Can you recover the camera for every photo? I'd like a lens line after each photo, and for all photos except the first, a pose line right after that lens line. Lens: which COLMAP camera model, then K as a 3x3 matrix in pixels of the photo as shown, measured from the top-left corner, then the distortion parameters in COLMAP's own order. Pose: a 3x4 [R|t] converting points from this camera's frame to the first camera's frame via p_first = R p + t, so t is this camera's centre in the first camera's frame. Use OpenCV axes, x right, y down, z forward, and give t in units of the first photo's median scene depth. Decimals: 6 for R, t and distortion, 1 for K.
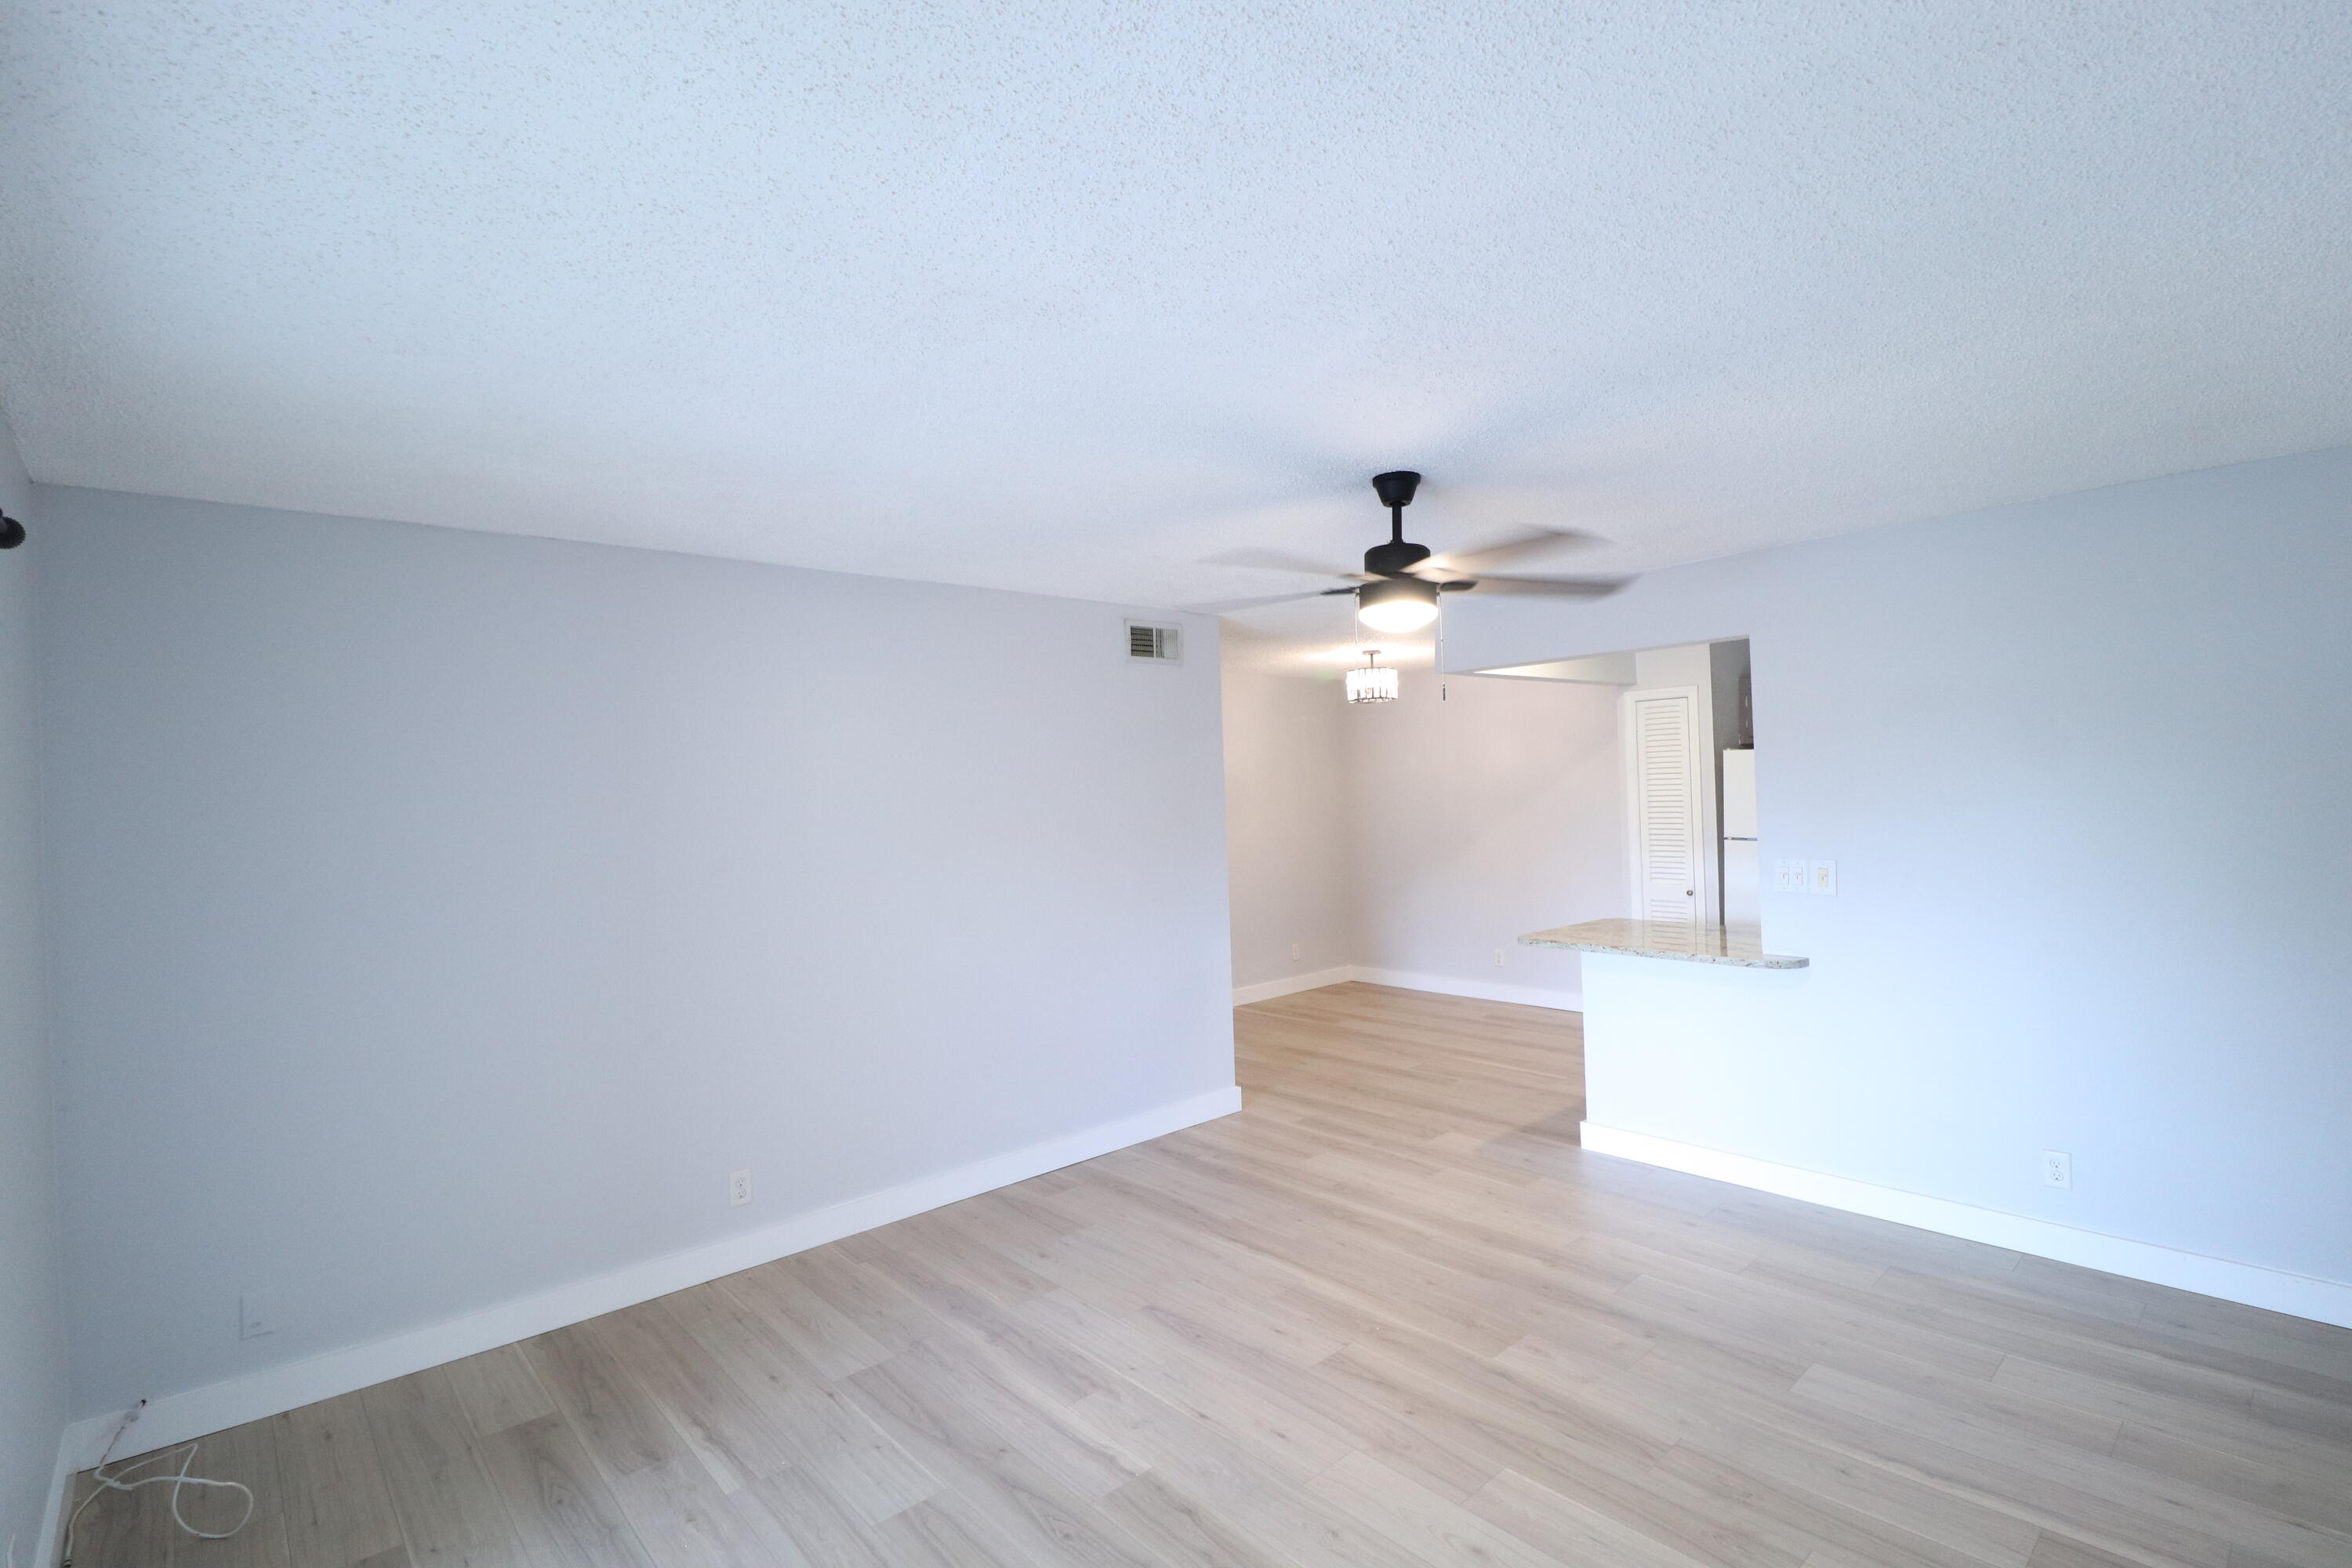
lens RADIAL K [[1089.7, 0, 1178.3], [0, 1089.7, 793.1], [0, 0, 1]] dist [-0.004052, -0.010547]
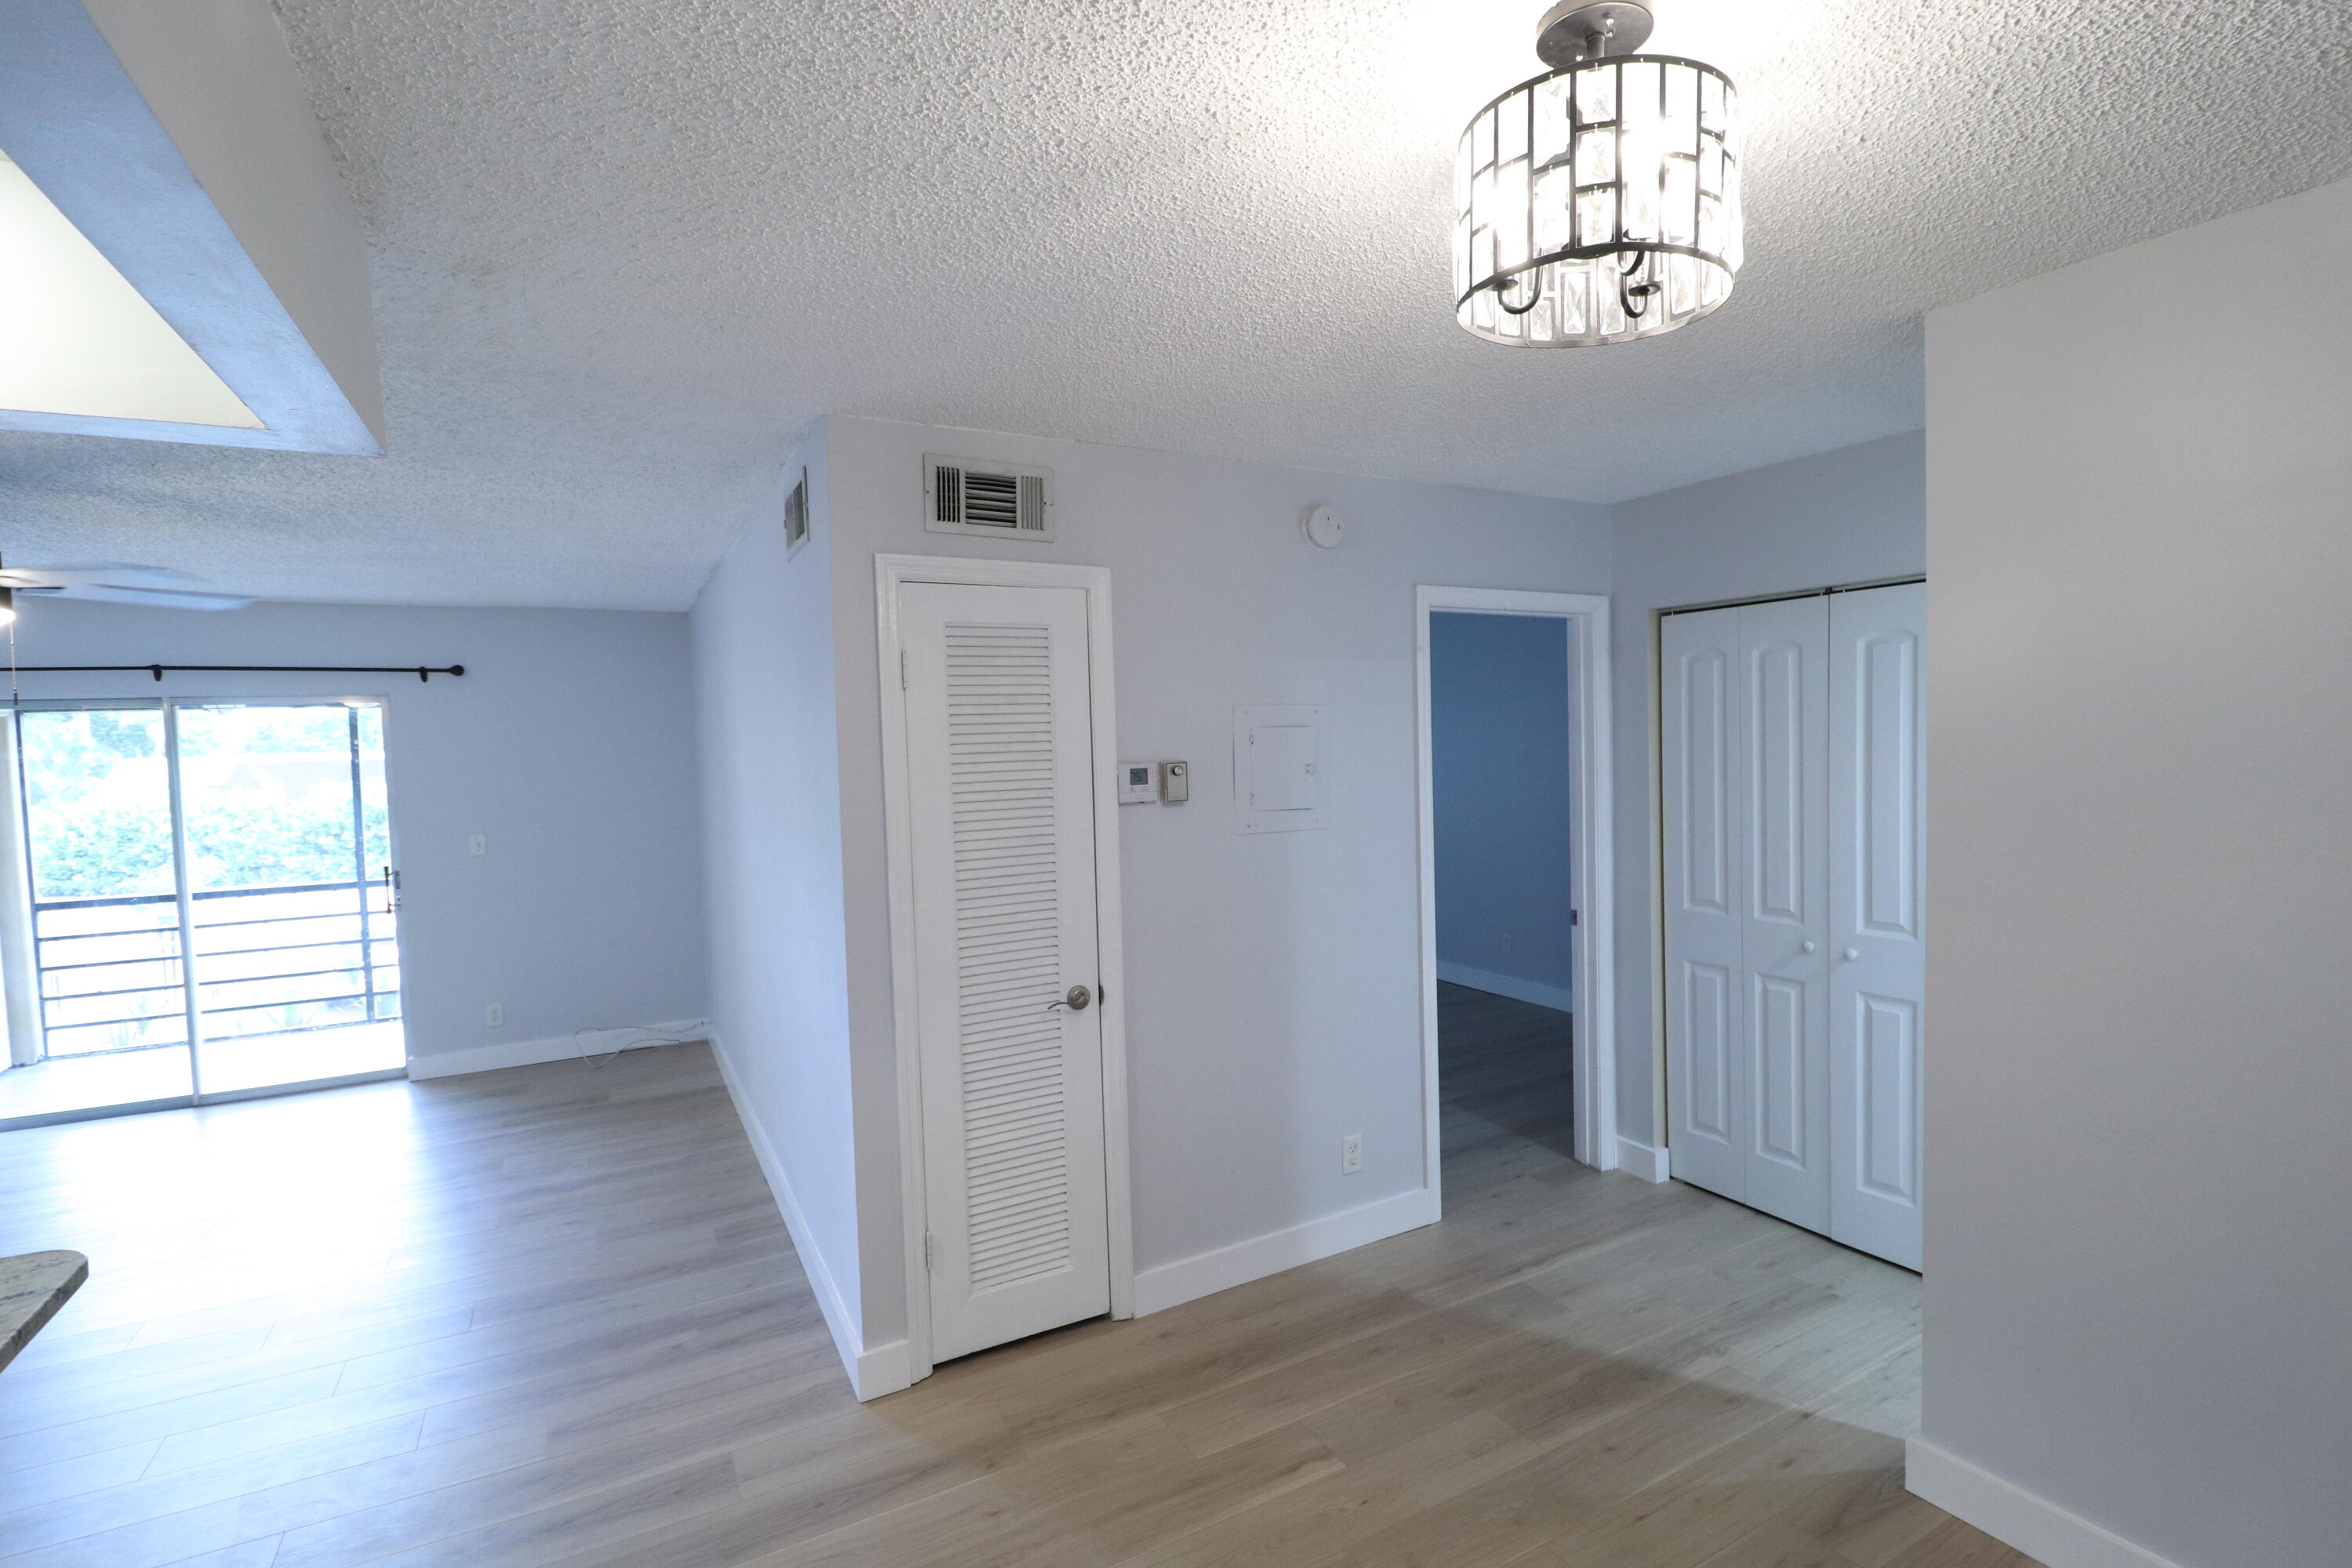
lens RADIAL K [[1089.7, 0, 1186.1], [0, 1089.7, 782.4], [0, 0, 1]] dist [-0.004052, -0.010547]
pose [[-0.227808, 0.074964, -0.970816, 0.785837], [0.031025, 0.997085, 0.069712, -0.041889], [0.973212, -0.014238, -0.229469, 2.023265]]
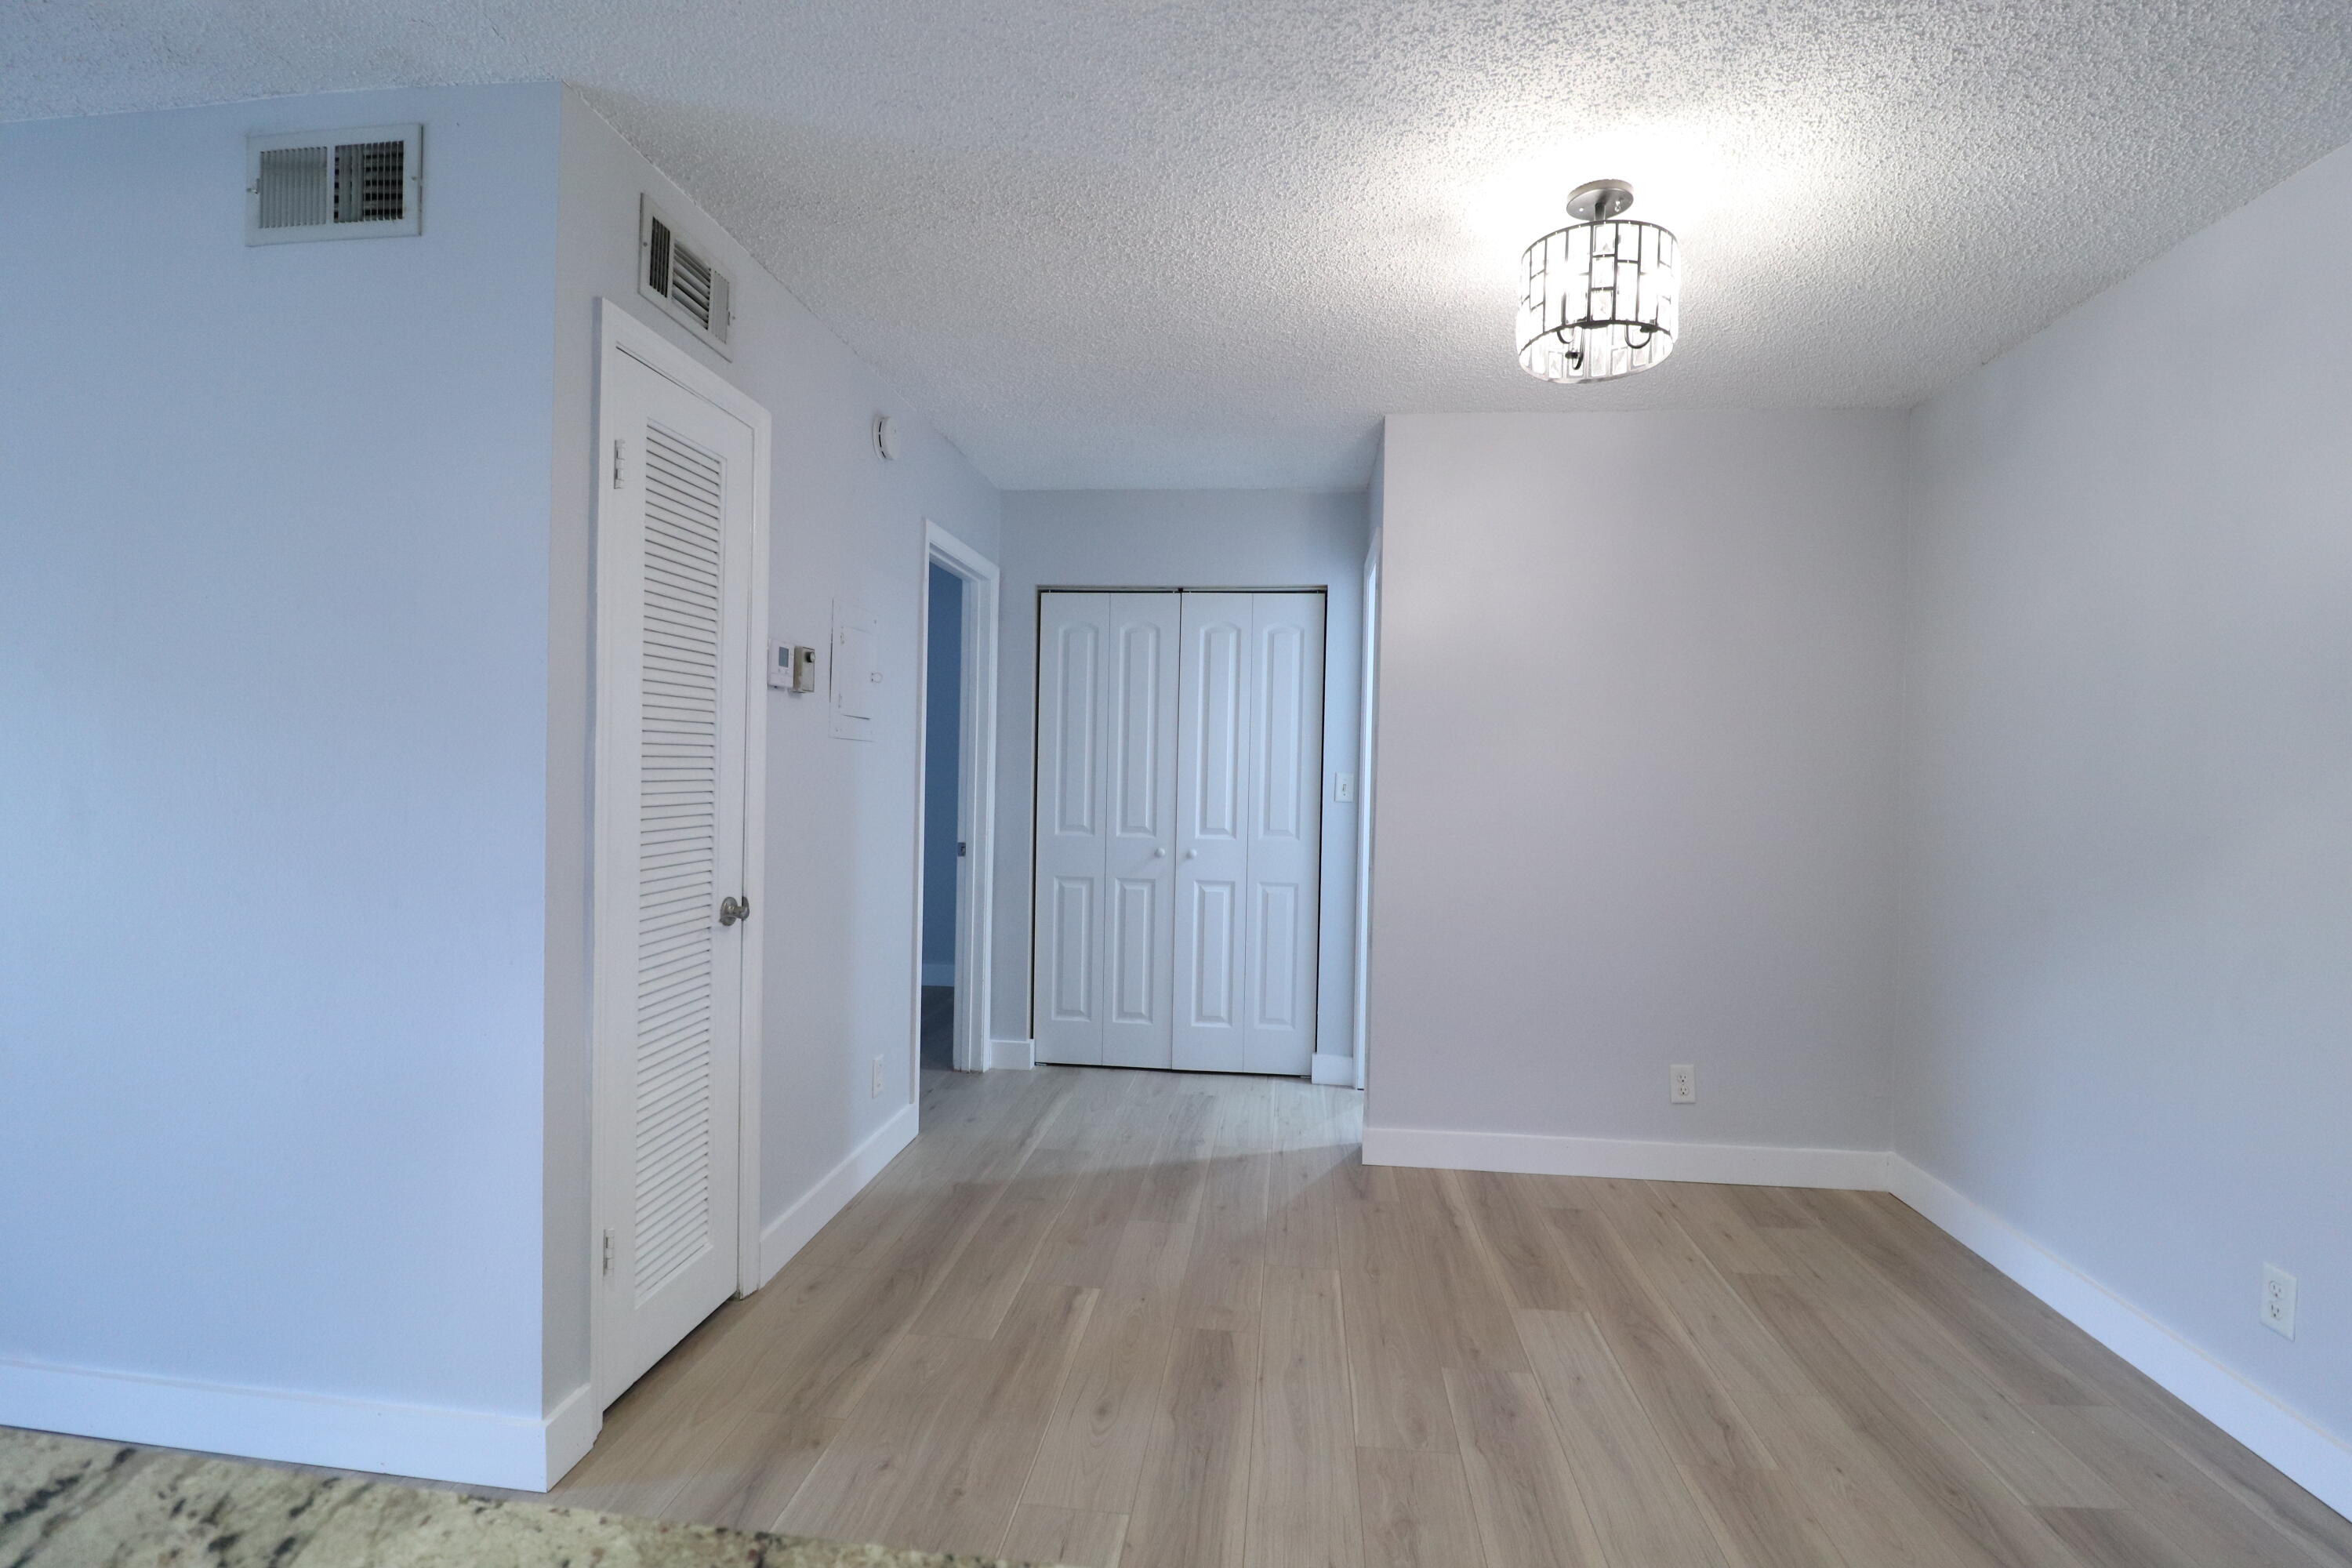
lens RADIAL K [[1089.7, 0, 1188.1], [0, 1089.7, 778.6], [0, 0, 1]] dist [-0.004052, -0.010547]
pose [[0.669120, 0.049062, -0.741533, 0.708038], [-0.042800, 0.998706, 0.027457, 0.069055], [0.741921, 0.013366, 0.670355, 1.466147]]
